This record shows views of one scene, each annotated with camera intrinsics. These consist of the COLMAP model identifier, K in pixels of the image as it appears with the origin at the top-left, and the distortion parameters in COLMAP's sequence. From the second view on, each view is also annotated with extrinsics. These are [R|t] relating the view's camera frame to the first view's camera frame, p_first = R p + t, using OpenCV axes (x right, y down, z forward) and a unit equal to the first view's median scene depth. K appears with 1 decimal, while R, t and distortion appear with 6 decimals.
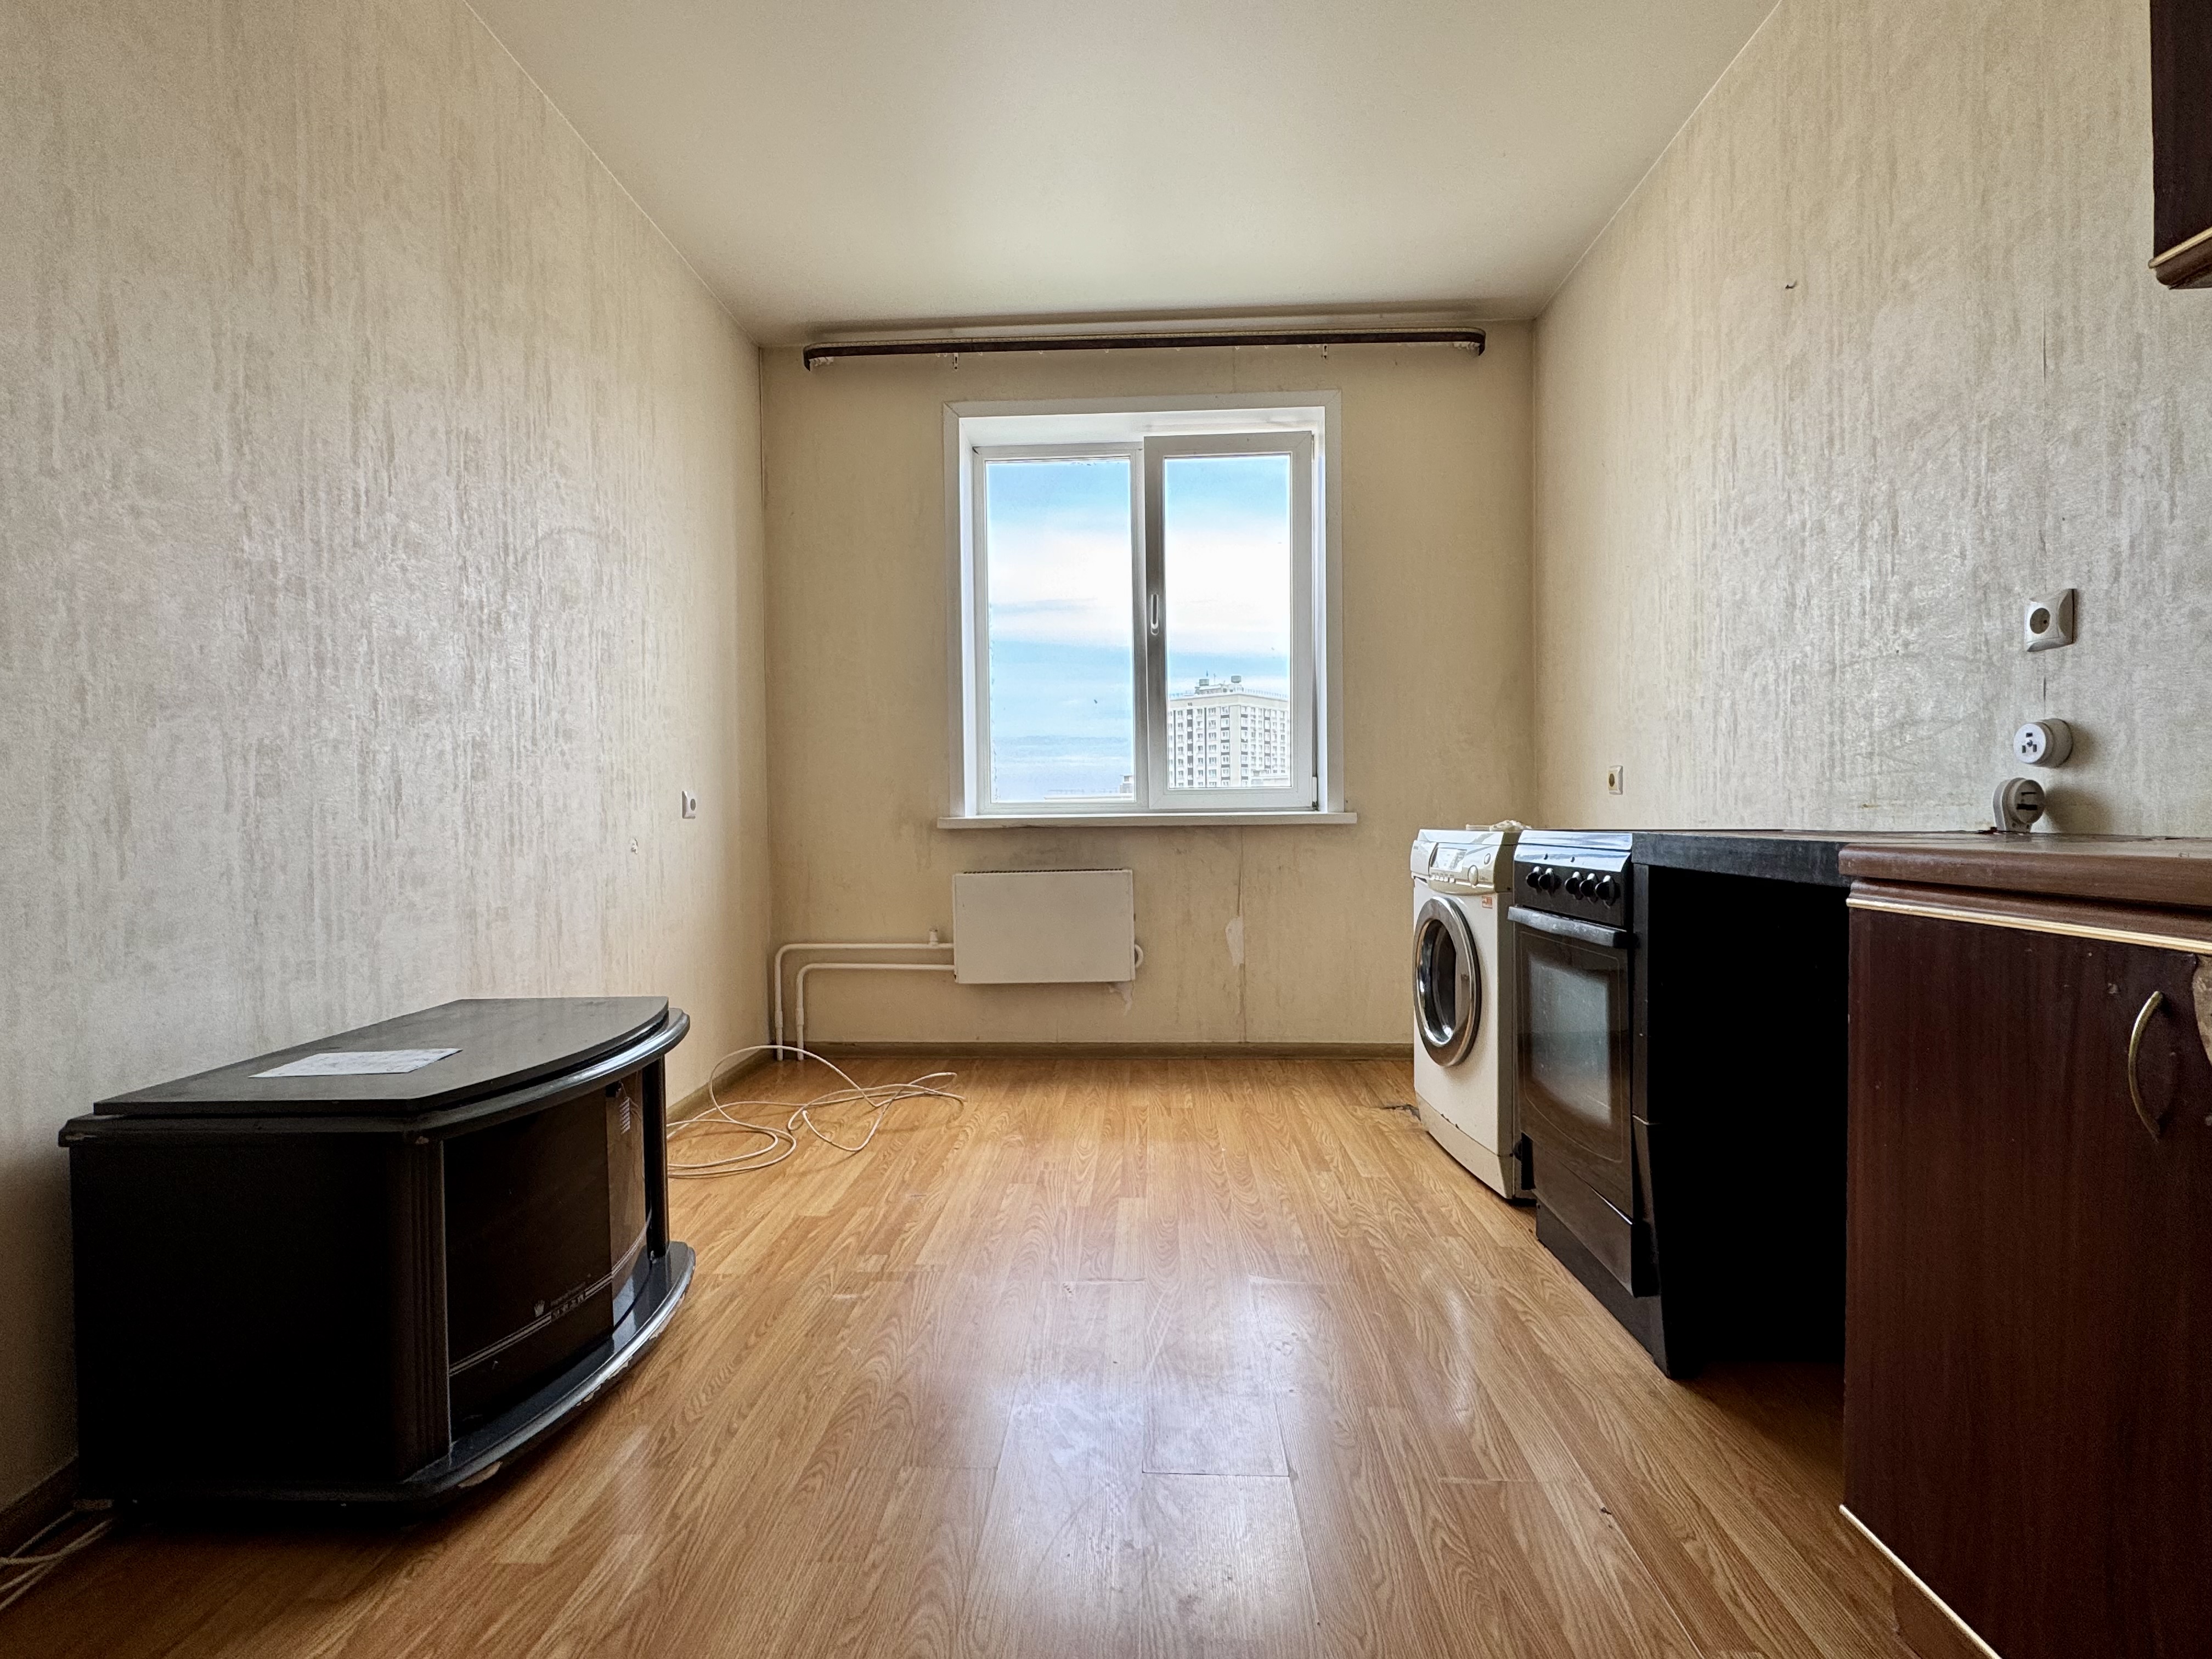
lens RADIAL K [[1059.4, 0, 1106.0], [0, 1059.4, 829.5], [0, 0, 1]] dist [0.004805, -0.000148]
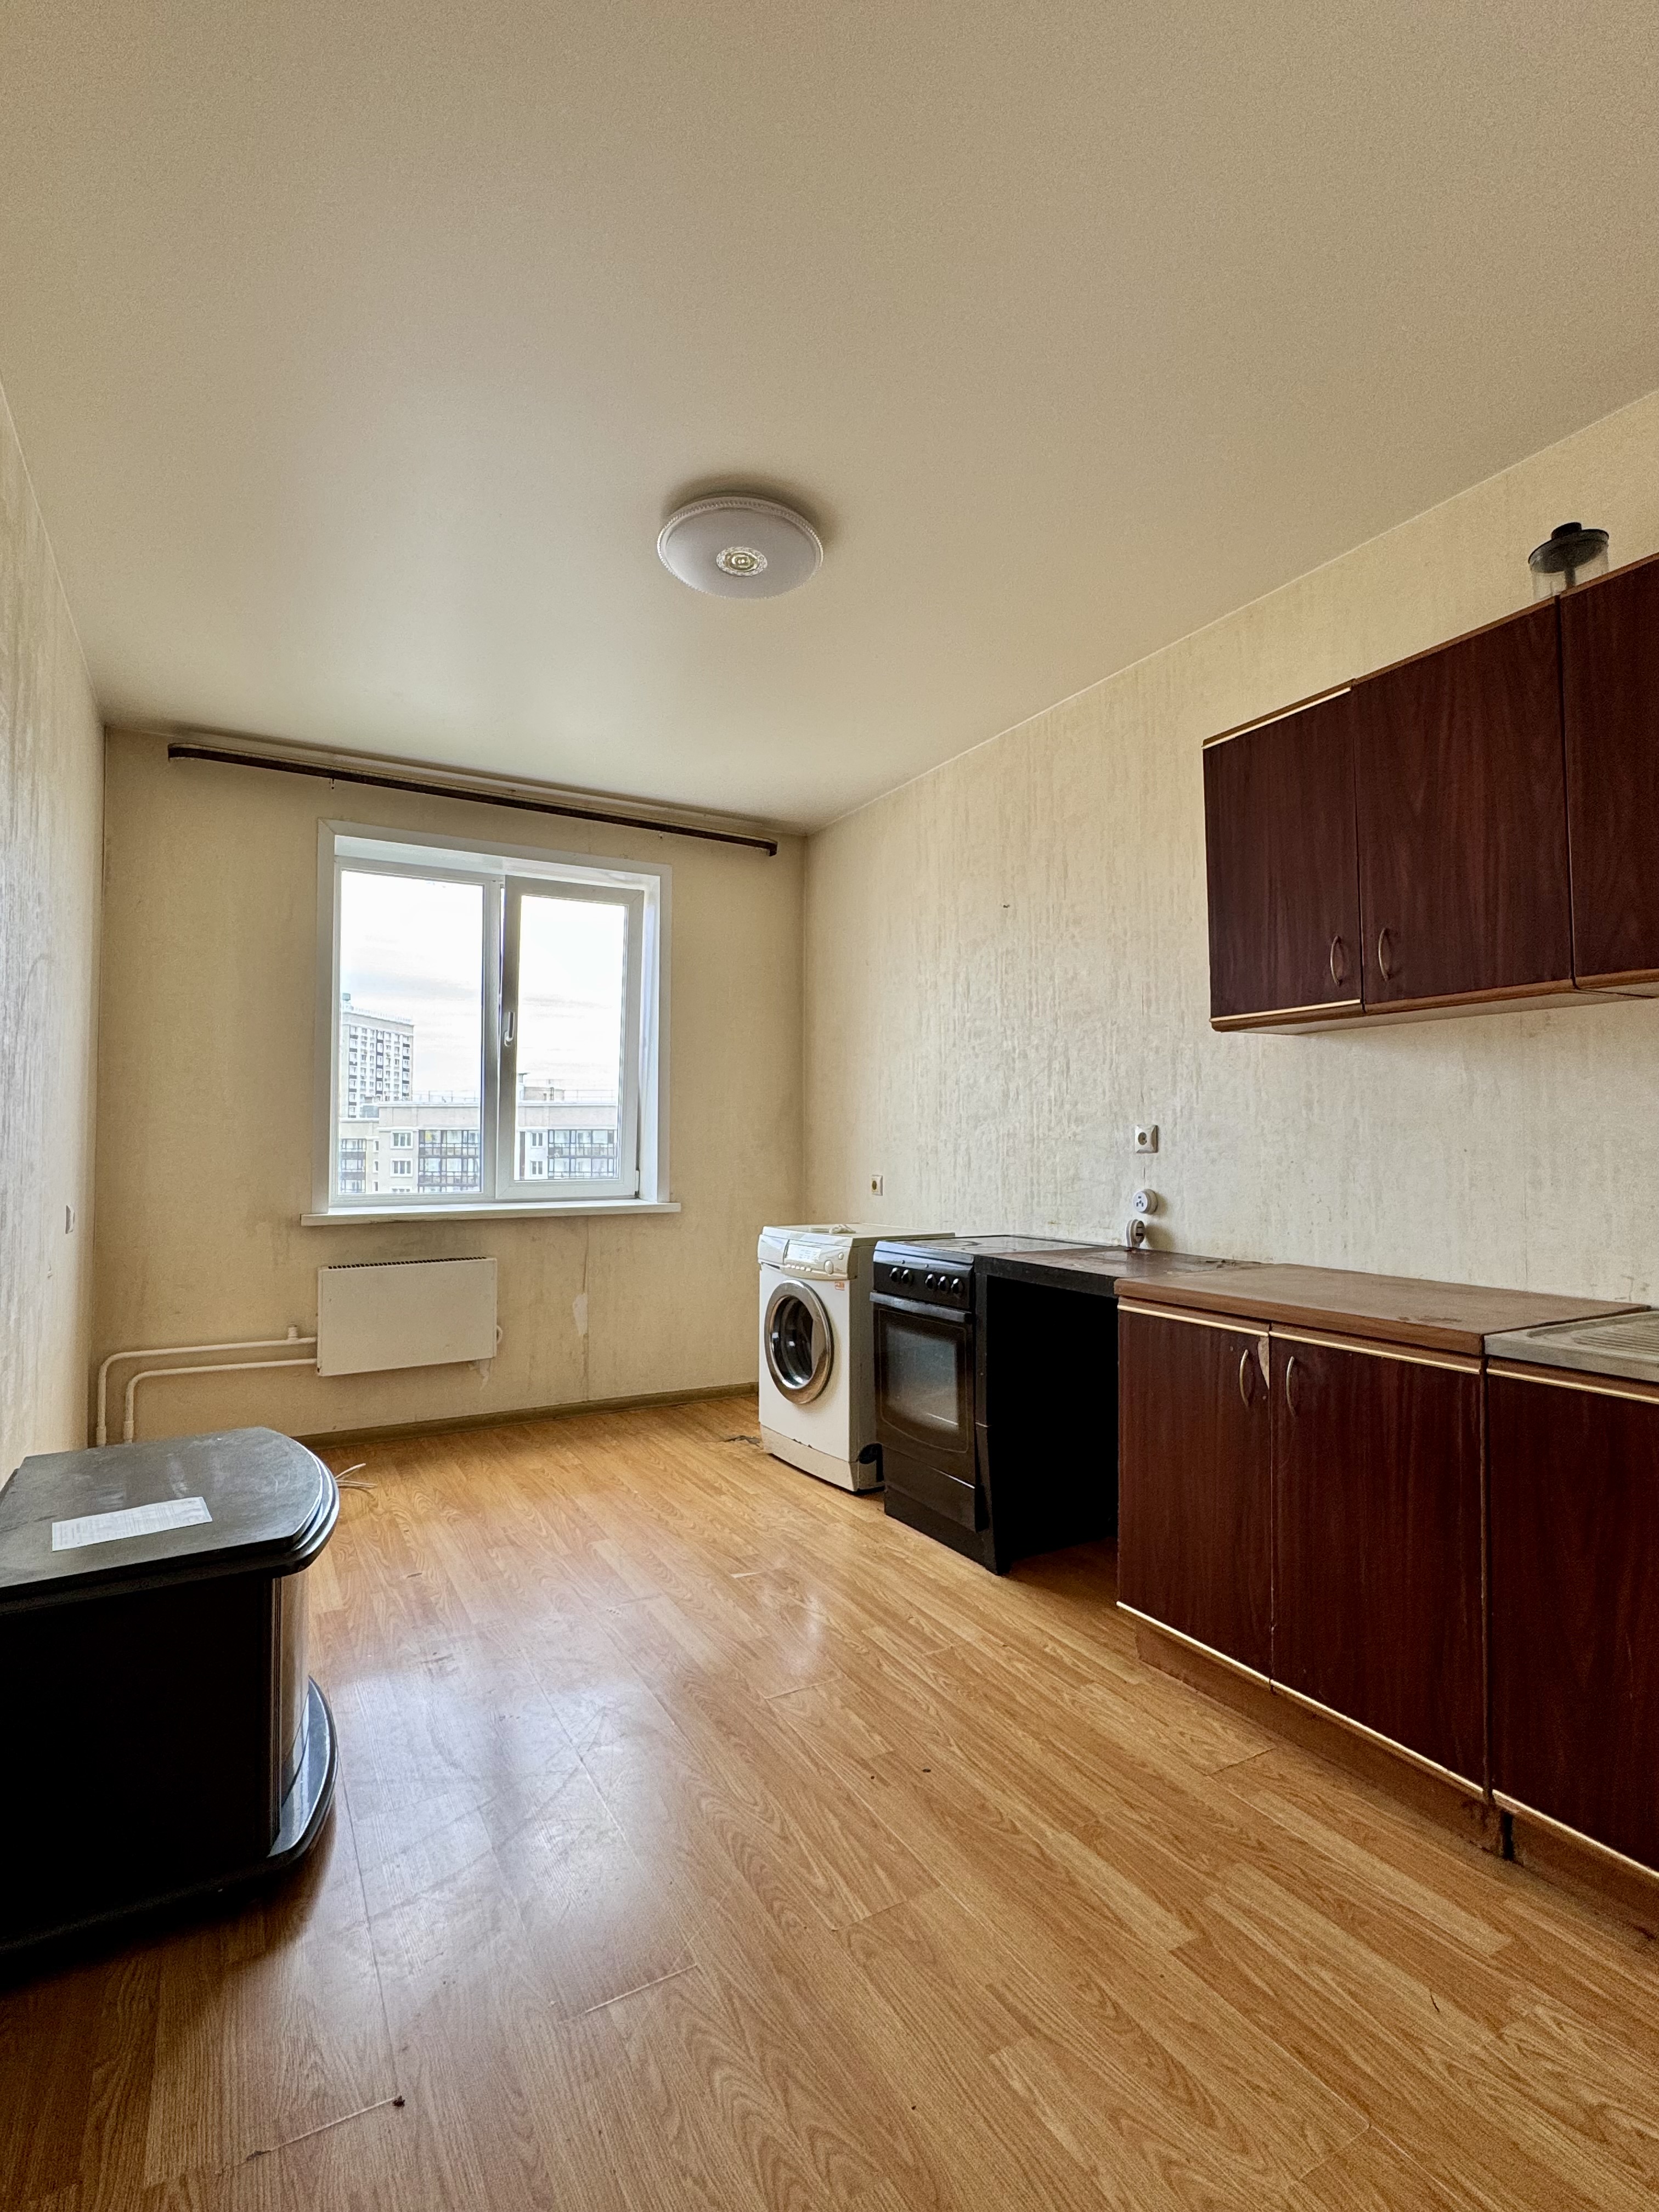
lens RADIAL K [[1059.4, 0, 829.5], [0, 1059.4, 1106.0], [0, 0, 1]] dist [0.004805, -0.000148]
pose [[0.848047, 0.029352, 0.529108, -0.430641], [-0.003055, 0.998719, -0.050507, -0.105228], [-0.529913, 0.041216, 0.847050, -0.232270]]
